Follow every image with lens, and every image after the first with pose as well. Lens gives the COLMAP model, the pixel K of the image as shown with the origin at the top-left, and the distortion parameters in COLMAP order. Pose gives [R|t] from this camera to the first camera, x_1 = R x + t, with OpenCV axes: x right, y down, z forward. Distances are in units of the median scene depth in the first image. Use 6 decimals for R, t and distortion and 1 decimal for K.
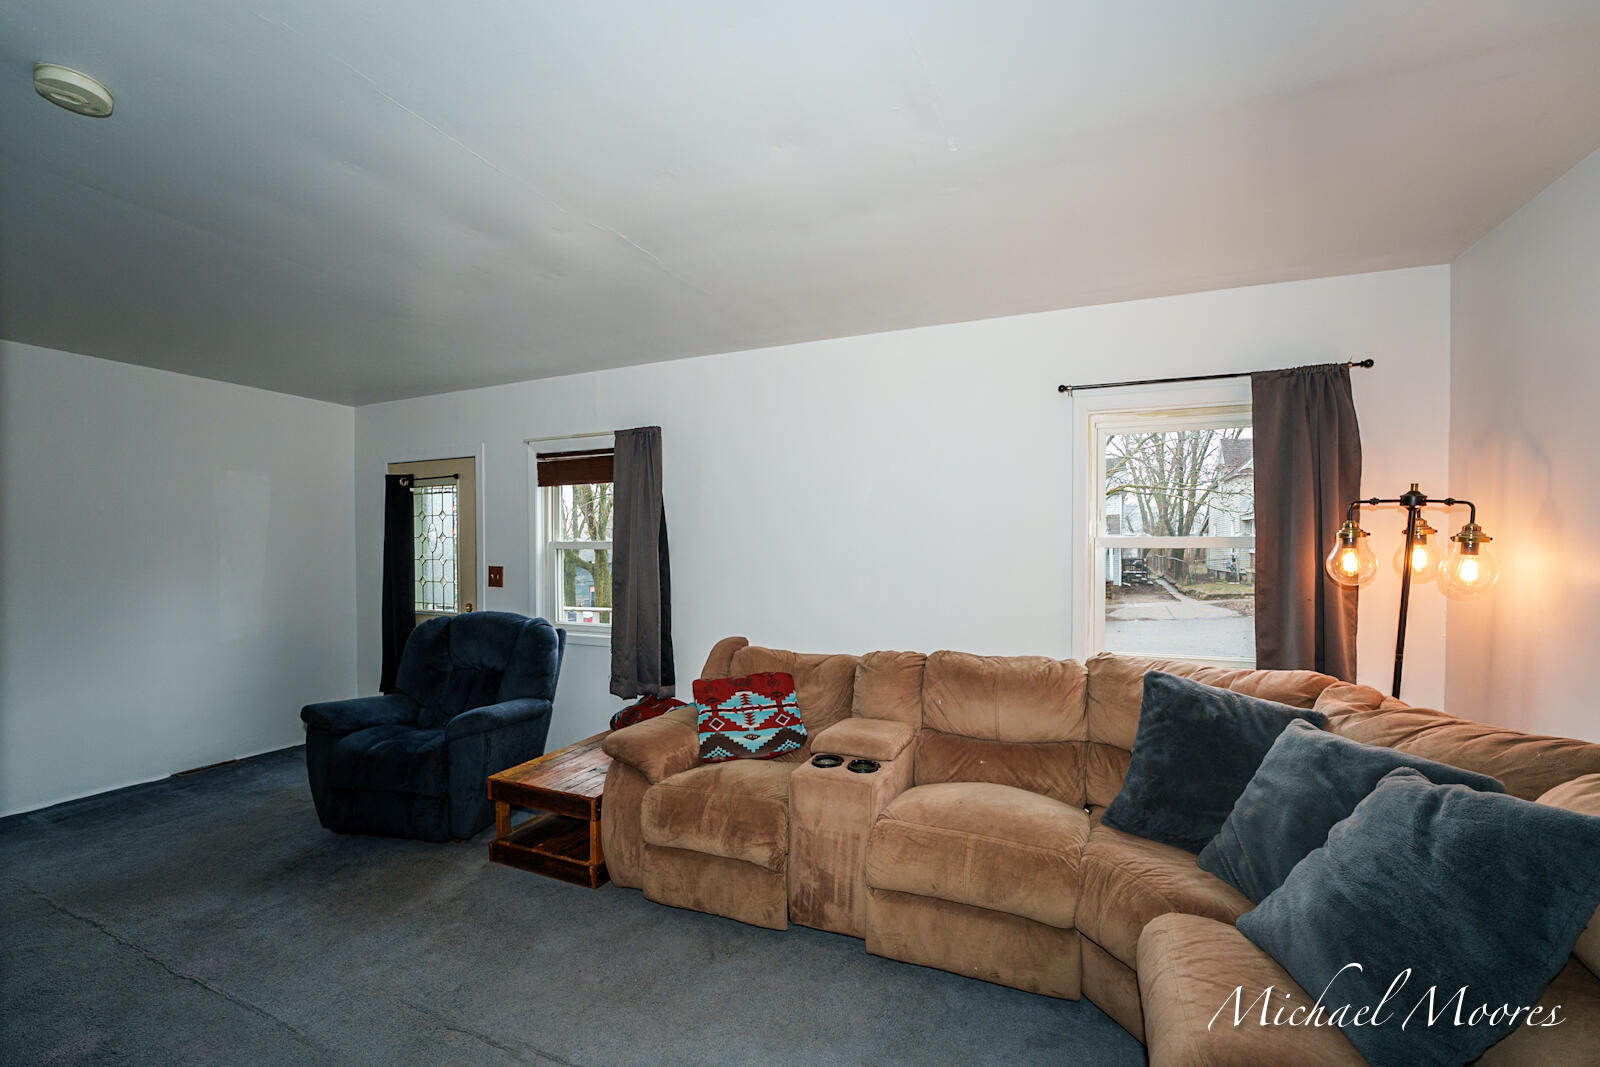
lens RADIAL K [[648.4, 0, 800.0], [0, 648.4, 533.5], [0, 0, 1]] dist [-0.030069, -0.000003]
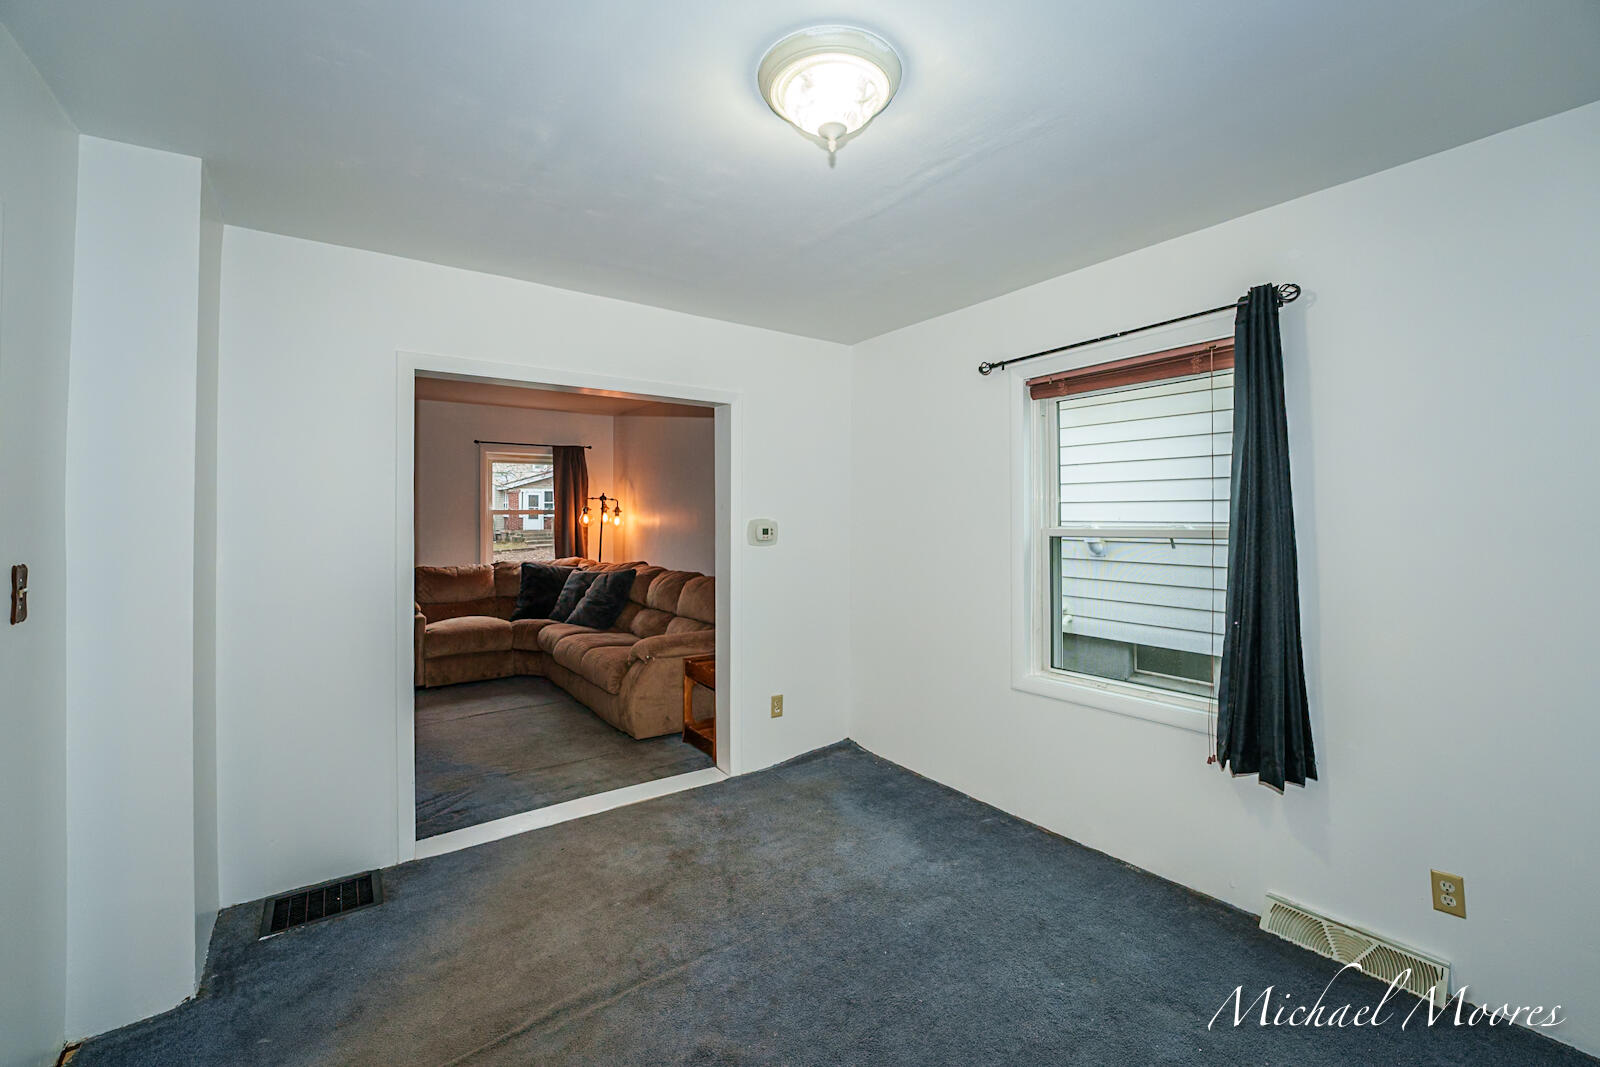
lens RADIAL K [[648.4, 0, 800.0], [0, 648.4, 533.5], [0, 0, 1]] dist [-0.030069, -0.000003]
pose [[0.491967, -0.034185, 0.869943, -1.240816], [-0.001029, 0.999205, 0.039846, -0.008140], [-0.870613, -0.020499, 0.491541, -1.325580]]
